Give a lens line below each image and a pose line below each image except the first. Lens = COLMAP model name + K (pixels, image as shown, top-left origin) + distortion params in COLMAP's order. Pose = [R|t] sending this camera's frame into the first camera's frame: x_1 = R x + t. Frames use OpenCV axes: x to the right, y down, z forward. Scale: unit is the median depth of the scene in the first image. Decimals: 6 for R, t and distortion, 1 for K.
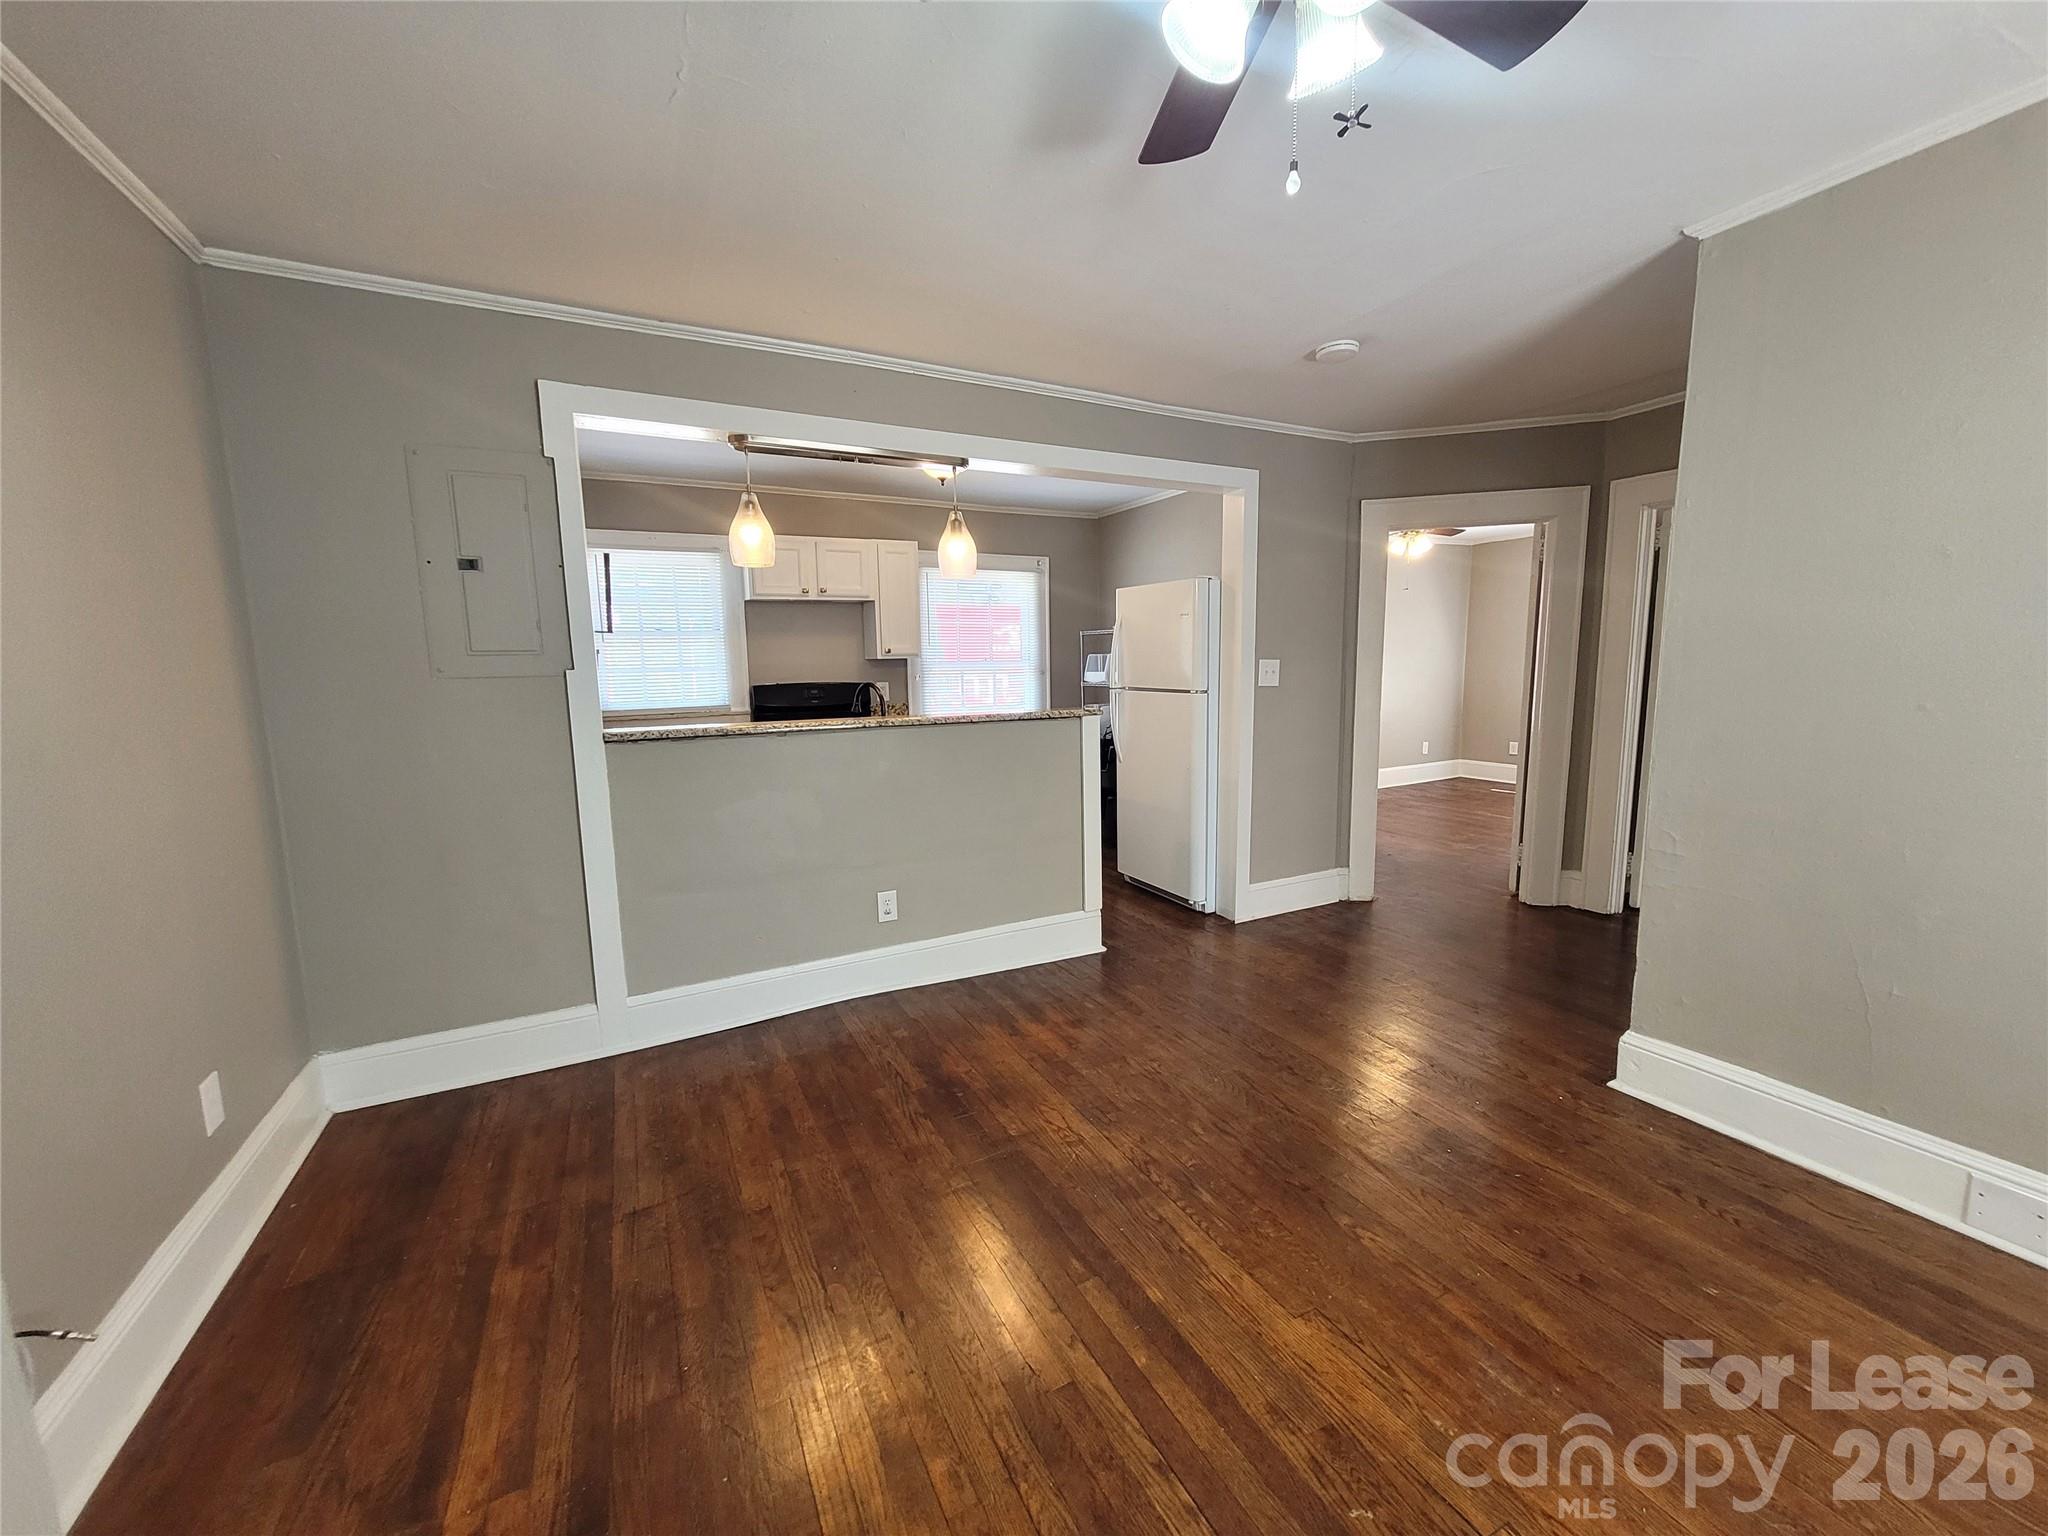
lens RADIAL K [[801.9, 0, 1039.7], [0, 801.9, 770.5], [0, 0, 1]] dist [0.001421, -0.000342]
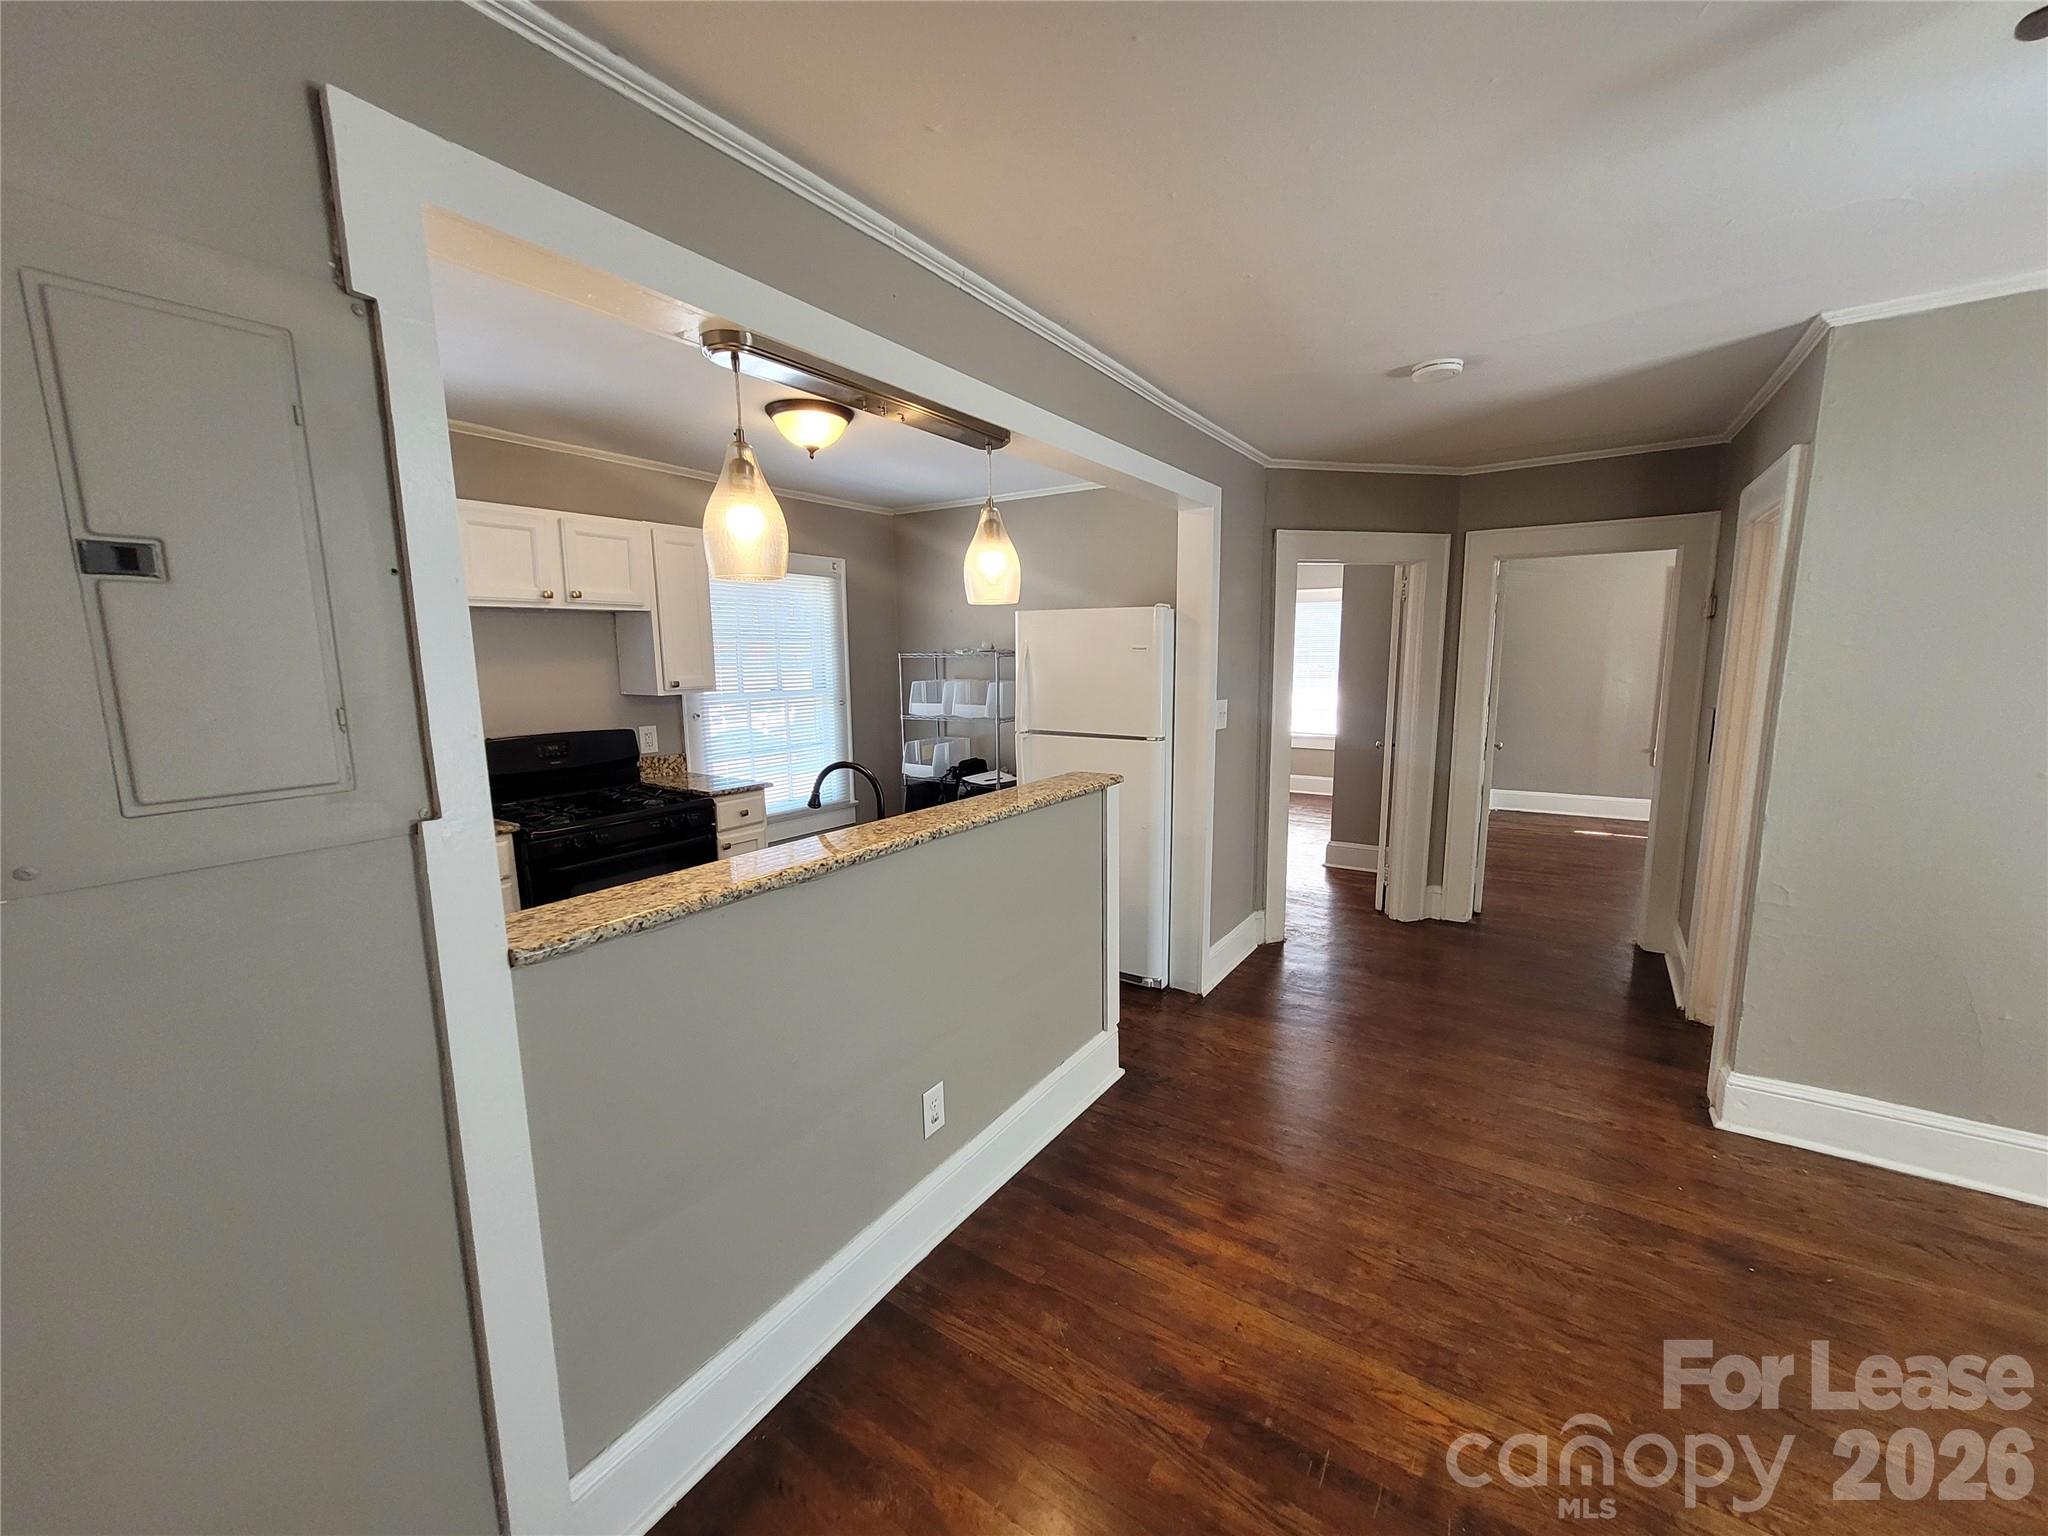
lens RADIAL K [[801.9, 0, 1039.7], [0, 801.9, 770.5], [0, 0, 1]] dist [0.001421, -0.000342]
pose [[0.875204, -0.064454, 0.479442, -0.355364], [0.062083, 0.997854, 0.020815, -0.098074], [-0.479754, 0.011548, 0.877327, 0.337242]]
